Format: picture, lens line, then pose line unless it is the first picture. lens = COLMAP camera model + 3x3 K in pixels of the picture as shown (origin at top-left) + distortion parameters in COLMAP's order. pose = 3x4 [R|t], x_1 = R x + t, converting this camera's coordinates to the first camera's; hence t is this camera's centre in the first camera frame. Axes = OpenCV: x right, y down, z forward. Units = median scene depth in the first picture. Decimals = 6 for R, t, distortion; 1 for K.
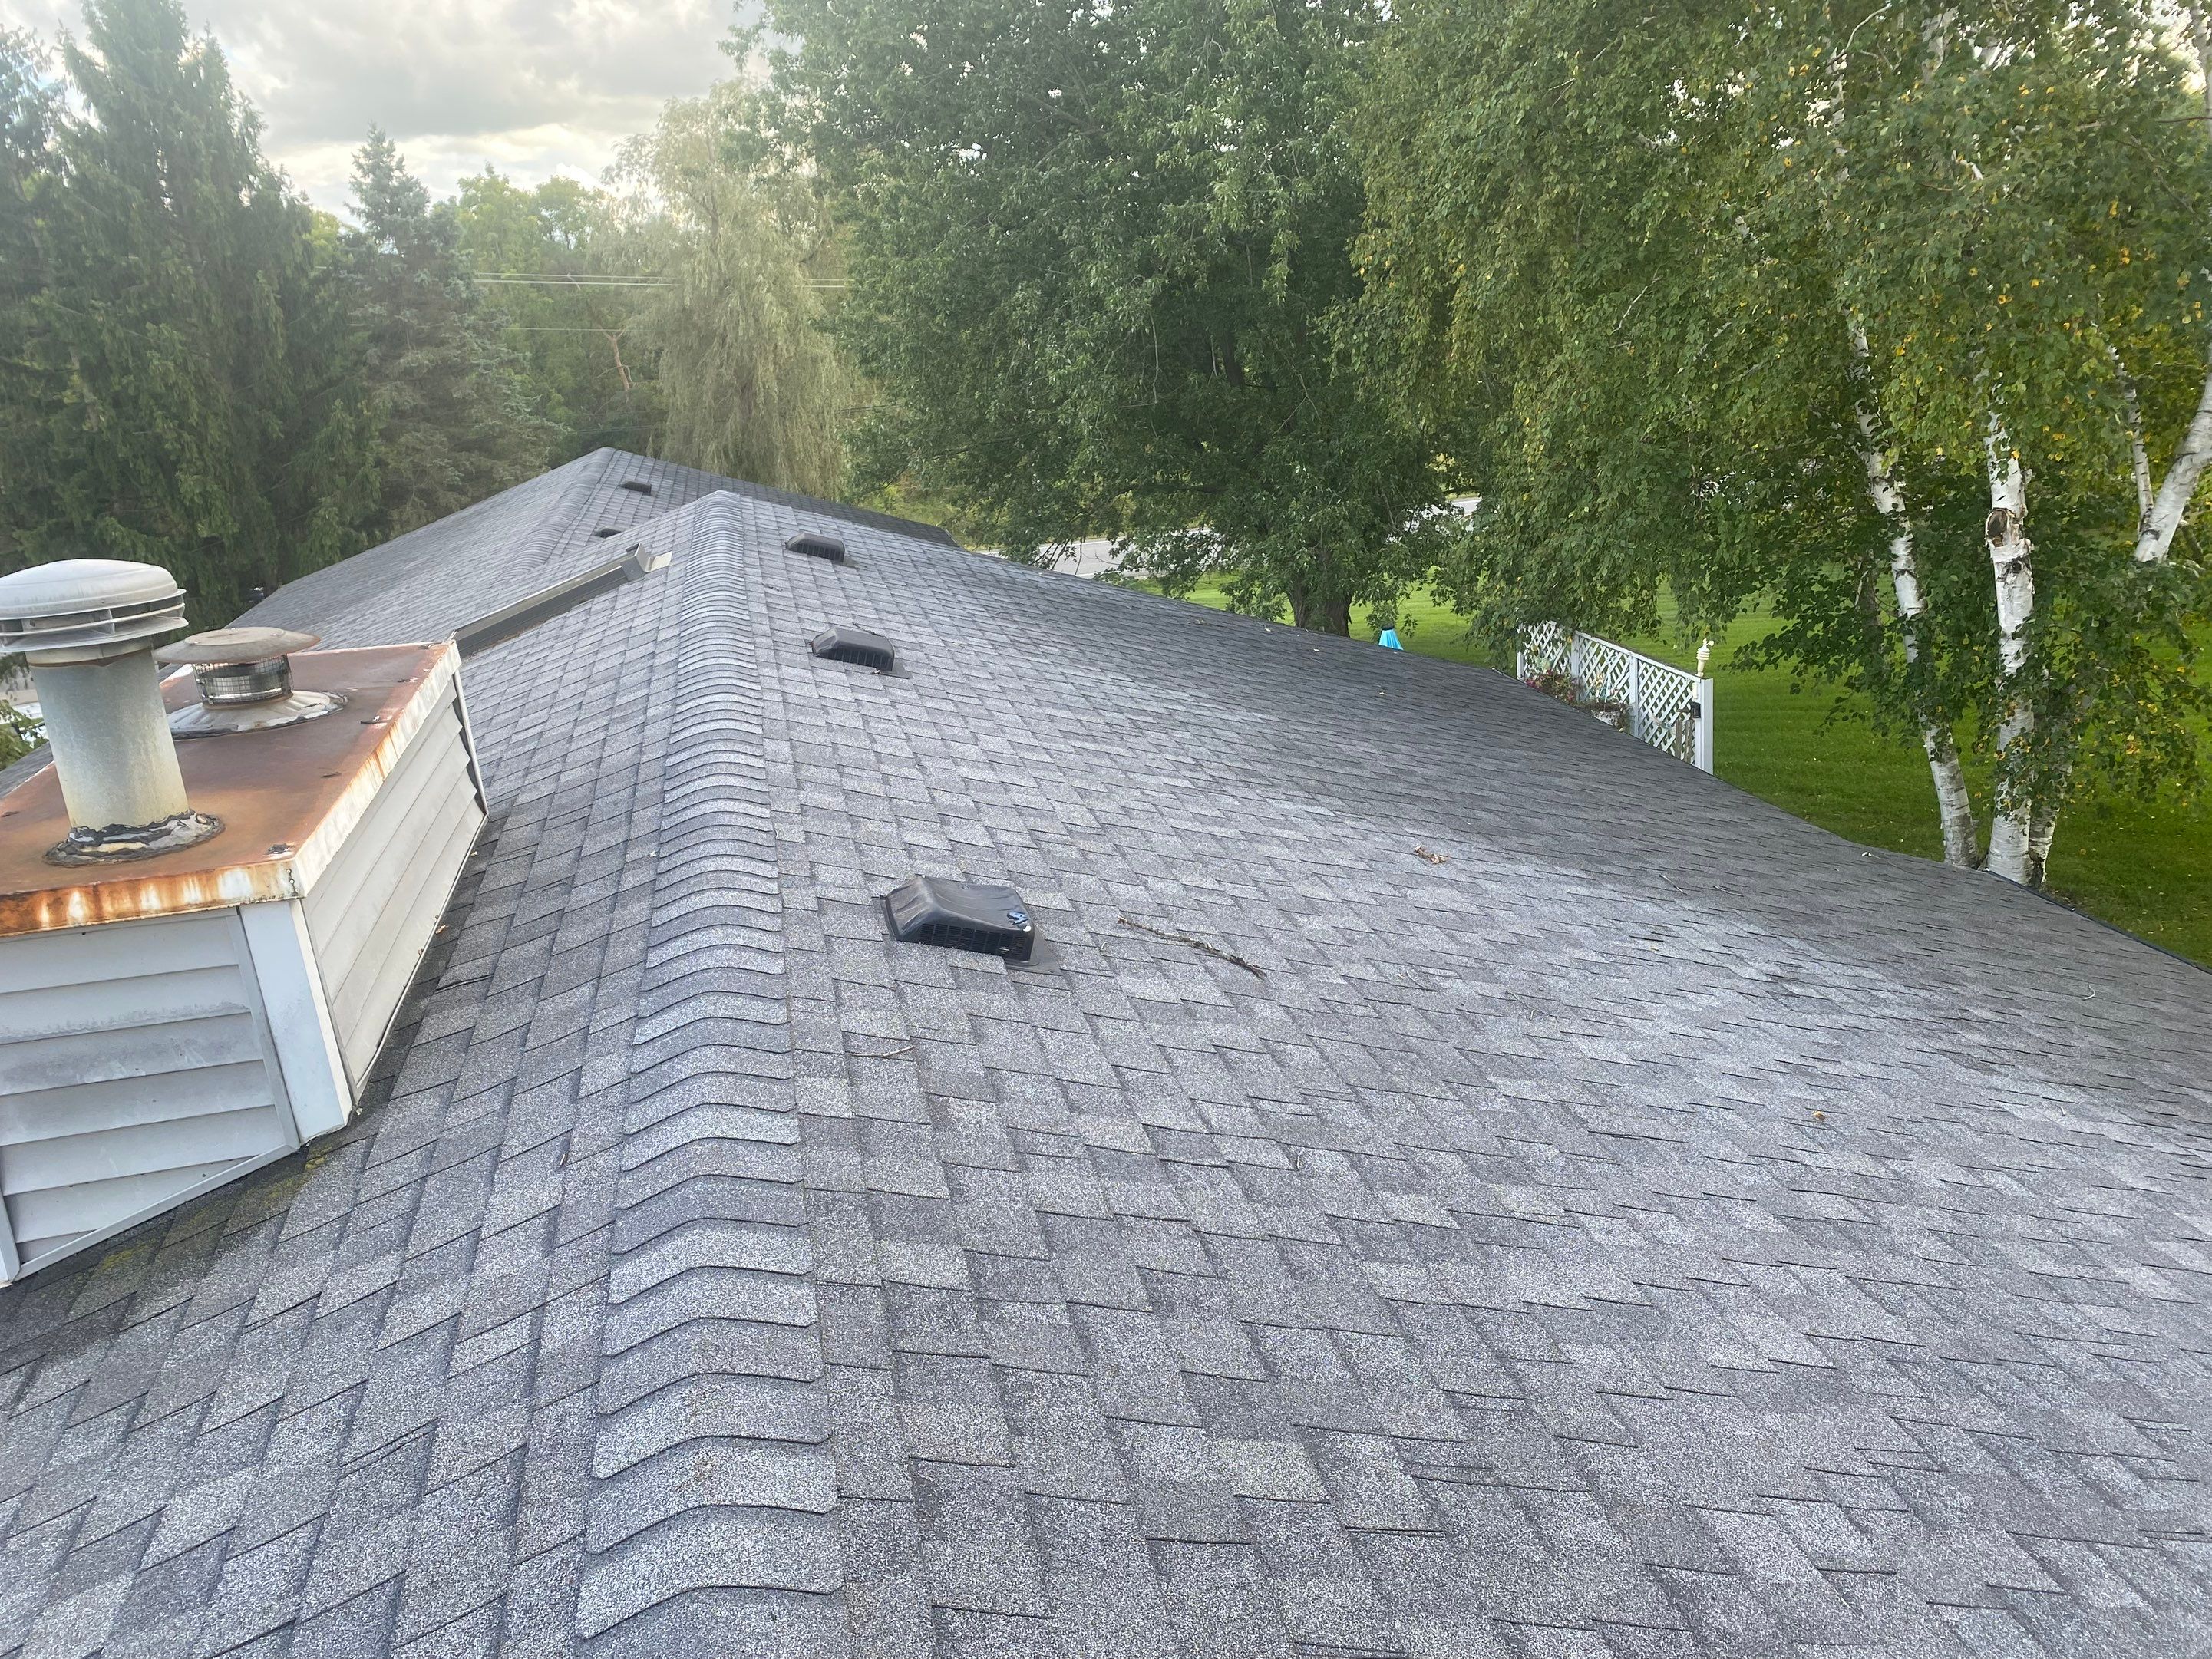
lens RADIAL K [[1708.8, 0, 1106.0], [0, 1708.8, 829.5], [0, 0, 1]] dist [0.008405, 0.001666]
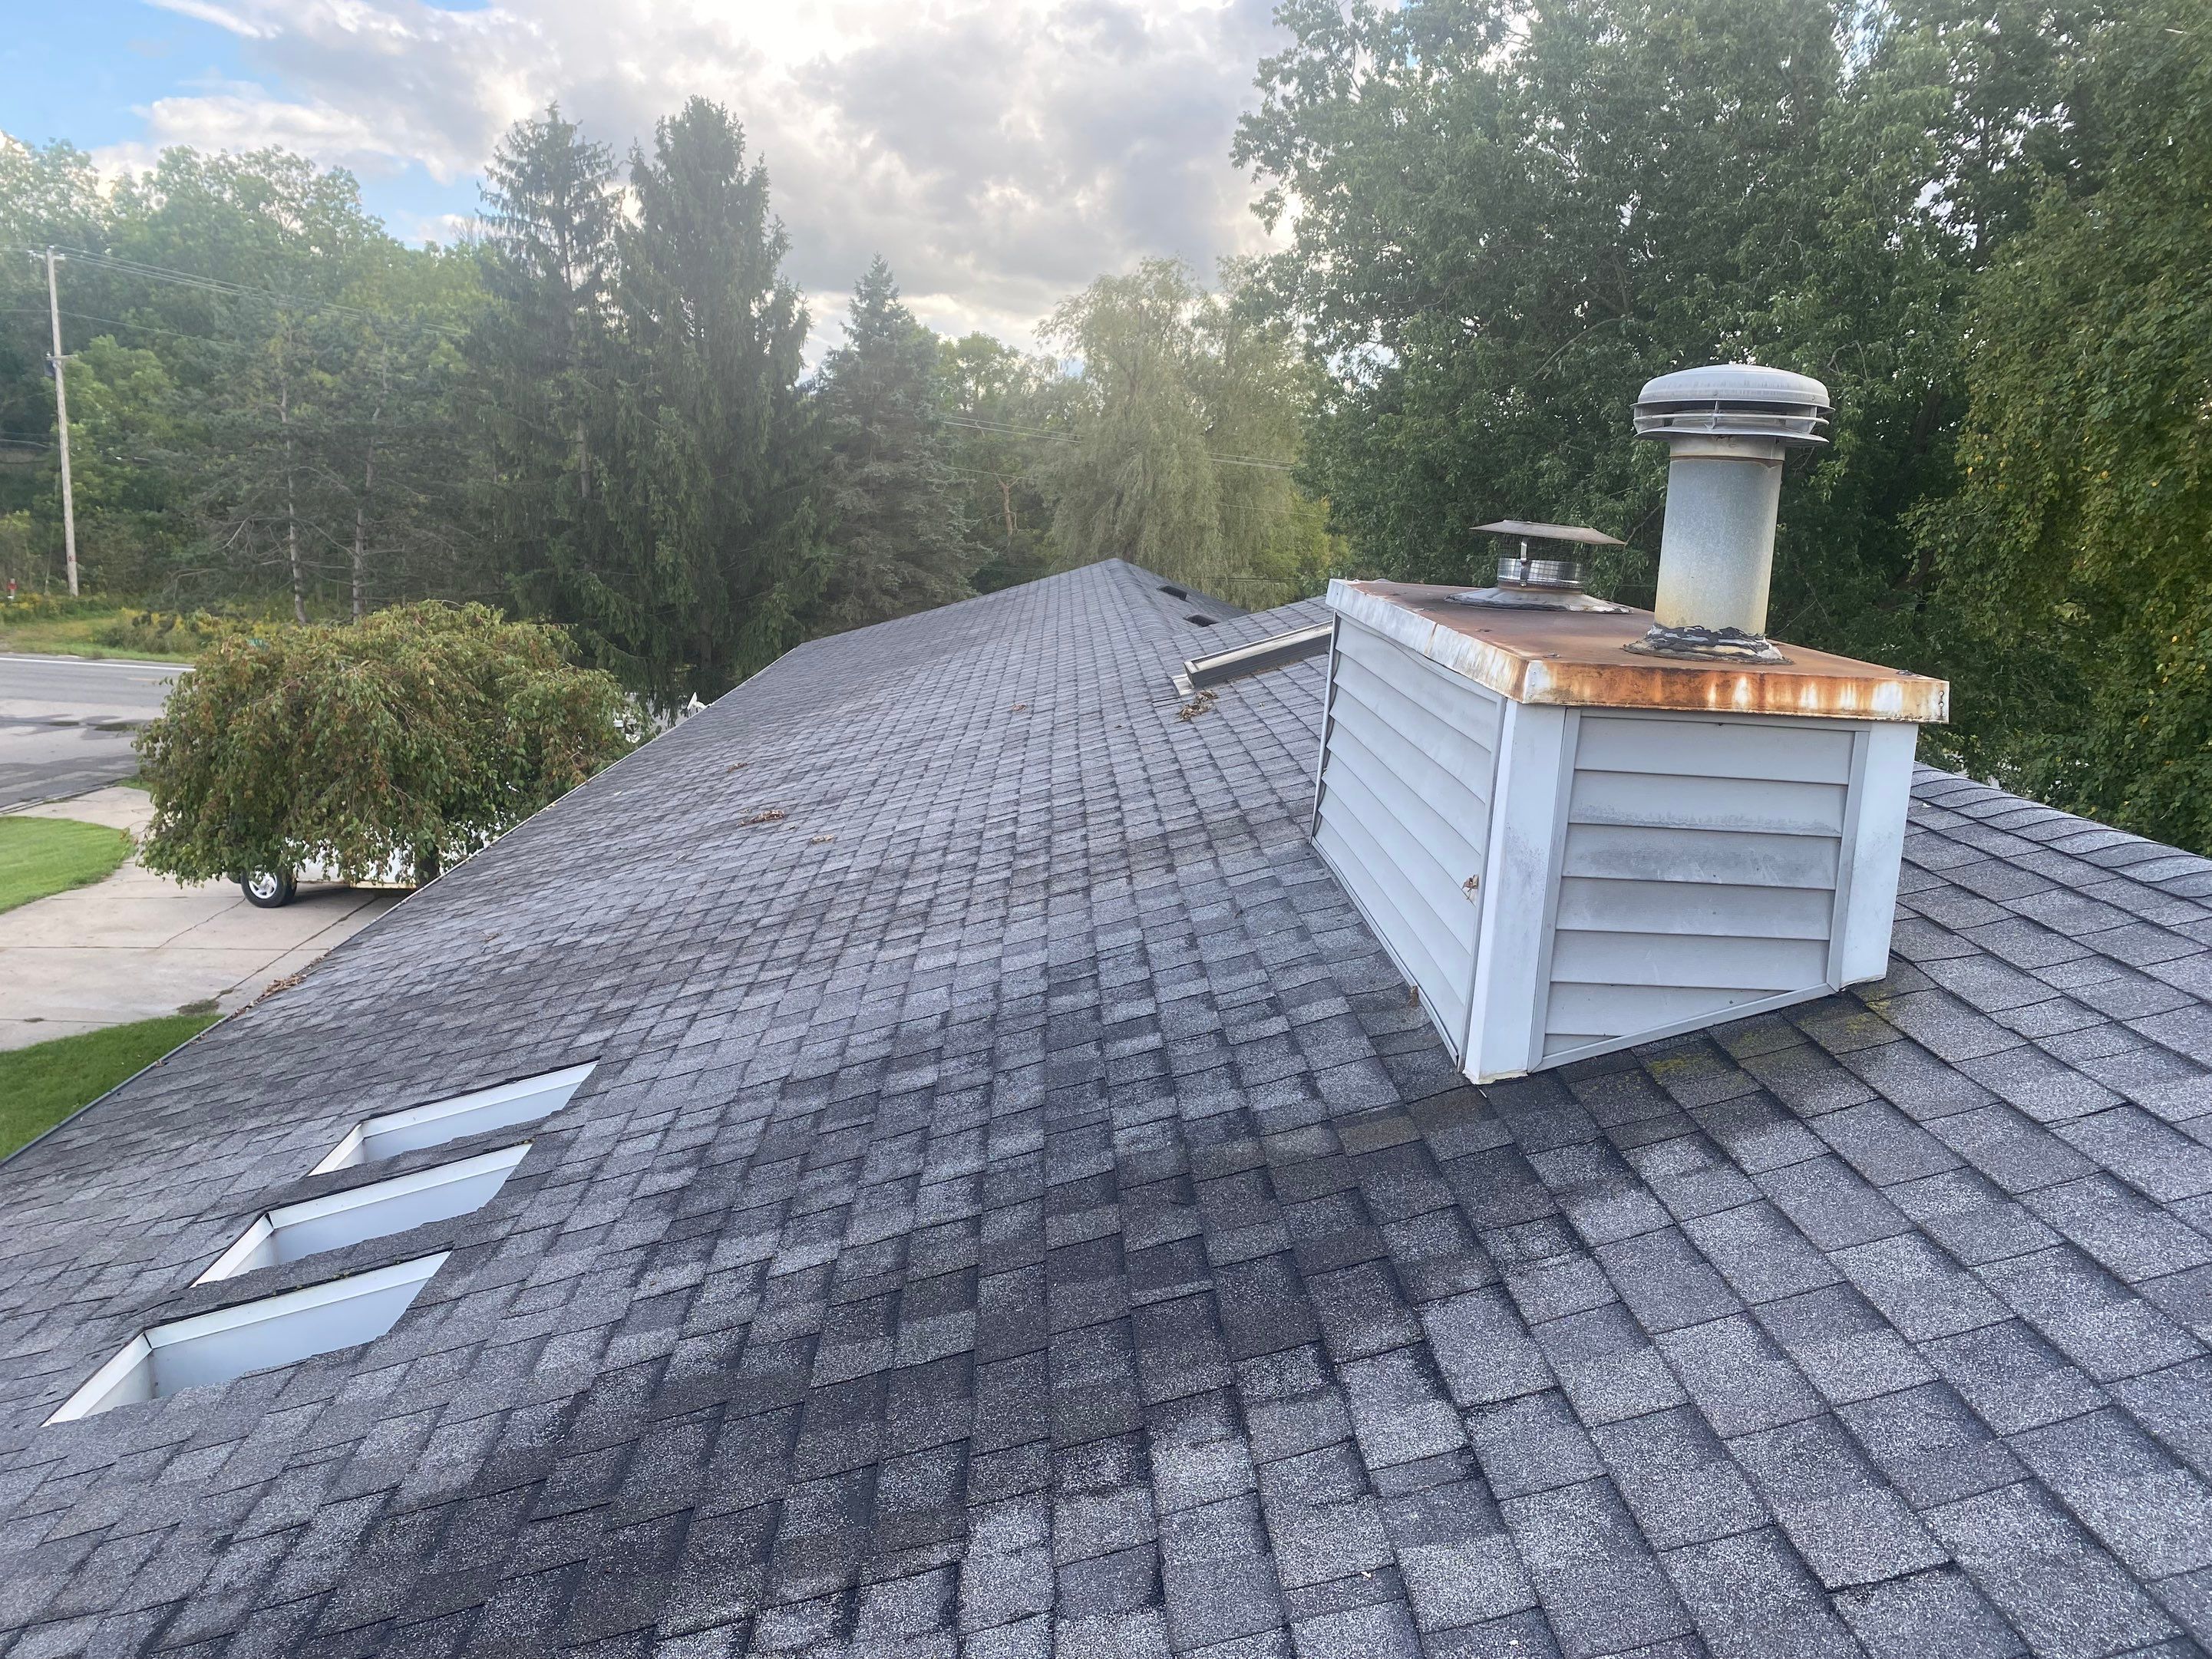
lens RADIAL K [[1731.3, 0, 1106.0], [0, 1731.3, 829.5], [0, 0, 1]] dist [0.002325, -0.001080]
pose [[0.975980, 0.152026, -0.156051, -0.150354], [-0.168466, 0.980813, -0.098110, 0.053690], [0.138142, 0.122043, 0.982864, -0.003994]]
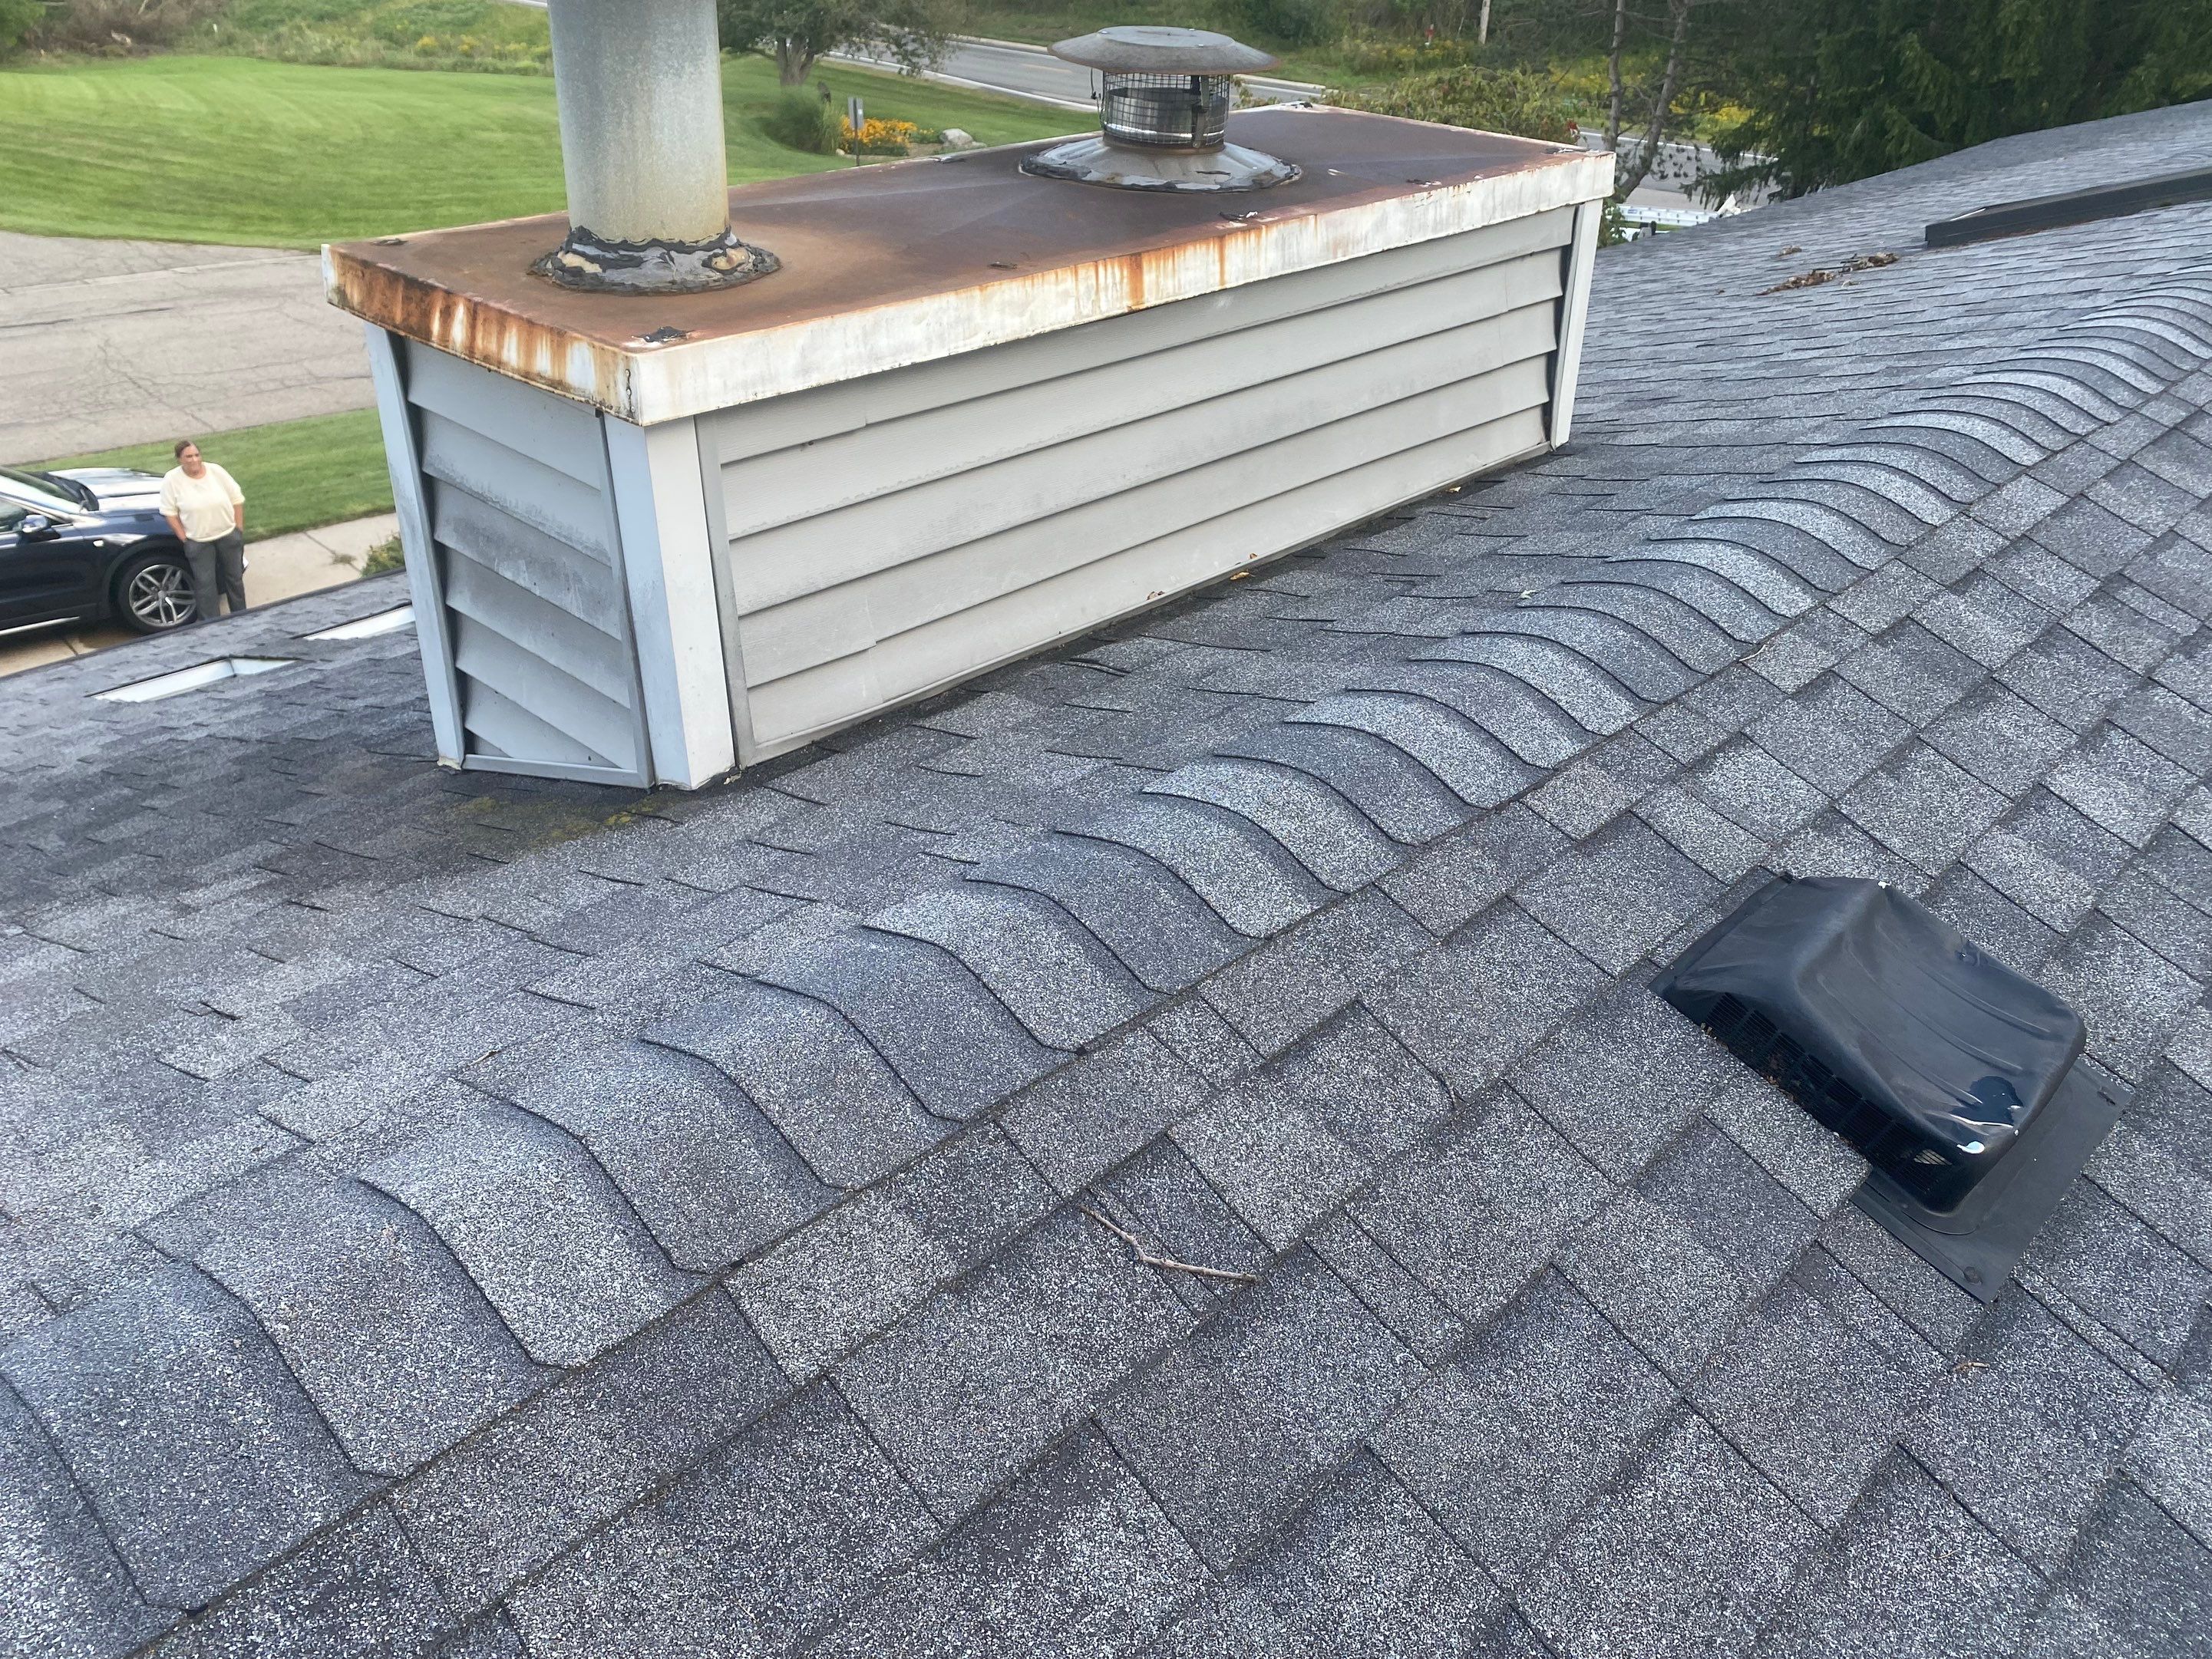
lens RADIAL K [[1708.8, 0, 1106.0], [0, 1708.8, 829.5], [0, 0, 1]] dist [0.008405, 0.001666]
pose [[0.553106, 0.482168, -0.679402, 0.018399], [-0.316070, 0.875979, 0.364363, -0.020543], [0.770826, 0.013207, 0.636908, 0.146317]]
